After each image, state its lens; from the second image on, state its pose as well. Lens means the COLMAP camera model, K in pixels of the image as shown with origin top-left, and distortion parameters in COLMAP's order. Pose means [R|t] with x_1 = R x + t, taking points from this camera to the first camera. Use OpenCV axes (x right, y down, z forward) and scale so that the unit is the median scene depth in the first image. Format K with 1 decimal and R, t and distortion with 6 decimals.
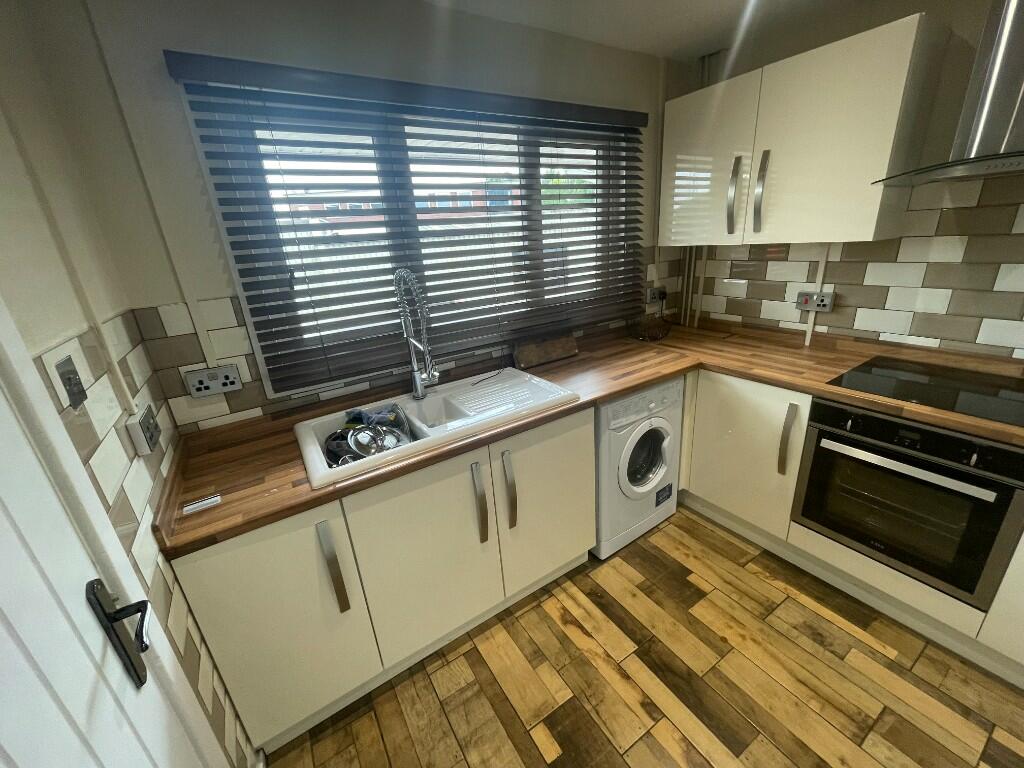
lens RADIAL K [[407.0, 0, 512.0], [0, 407.0, 384.0], [0, 0, 1]] dist [-0.015291, 0.000162]
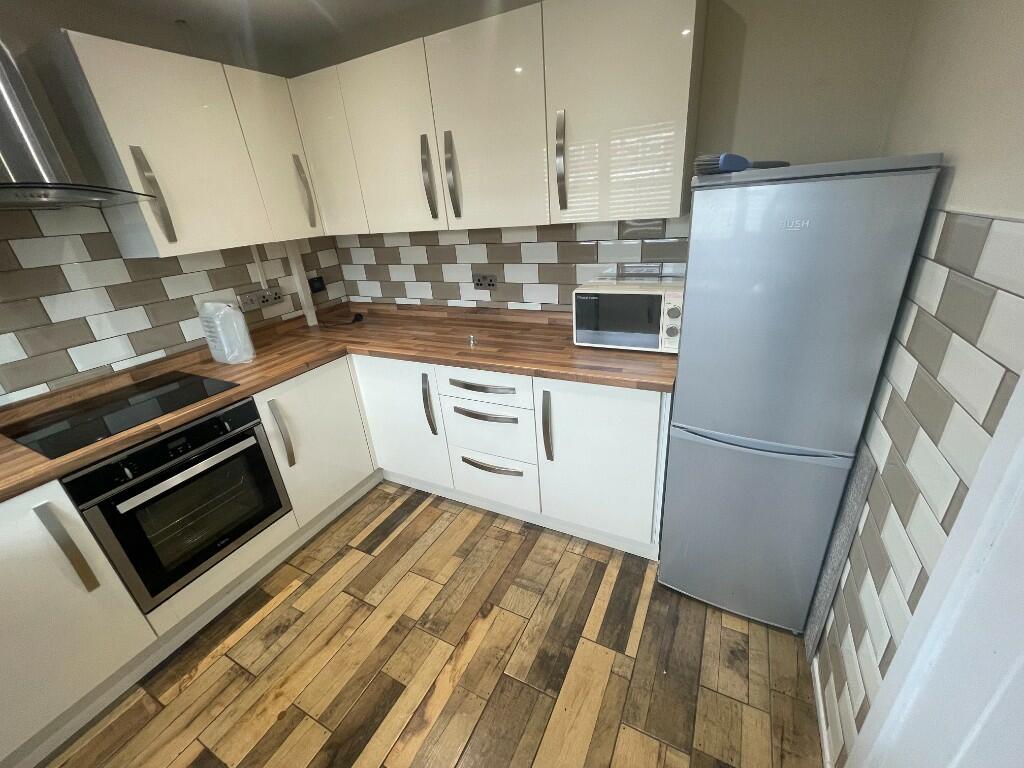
lens RADIAL K [[418.4, 0, 515.3], [0, 418.4, 367.1], [0, 0, 1]] dist [0.019499, -0.000036]
pose [[-0.490061, -0.216962, 0.844256, -0.325642], [0.408186, 0.798661, 0.442183, -0.152977], [-0.770211, 0.561310, -0.302831, 0.500911]]
